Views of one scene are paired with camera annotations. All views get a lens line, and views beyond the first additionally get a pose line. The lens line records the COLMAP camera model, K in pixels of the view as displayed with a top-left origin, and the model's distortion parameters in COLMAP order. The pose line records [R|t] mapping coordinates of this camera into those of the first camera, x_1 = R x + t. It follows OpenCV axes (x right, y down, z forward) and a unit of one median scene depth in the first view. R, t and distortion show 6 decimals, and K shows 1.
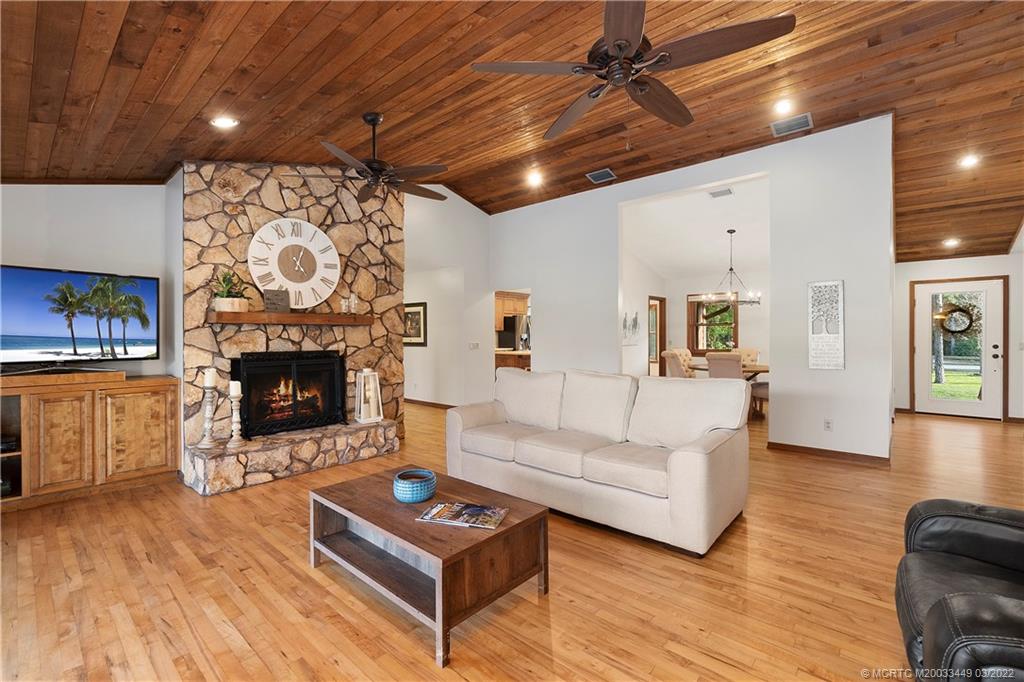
lens RADIAL K [[448.1, 0, 506.8], [0, 448.1, 338.7], [0, 0, 1]] dist [-0.001274, -0.000044]
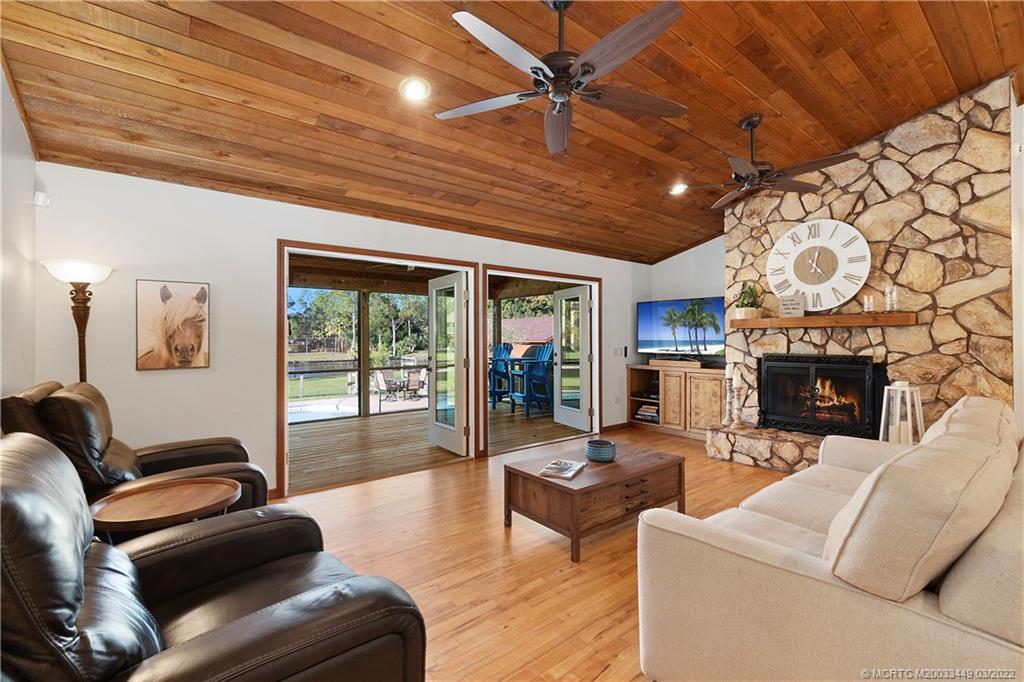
lens RADIAL K [[448.1, 0, 506.8], [0, 448.1, 338.7], [0, 0, 1]] dist [-0.001274, -0.000044]
pose [[-0.166764, 0.003238, -0.985992, 0.614634], [-0.004805, 0.999980, 0.004097, -0.007457], [0.985985, 0.005421, -0.166745, 0.497166]]
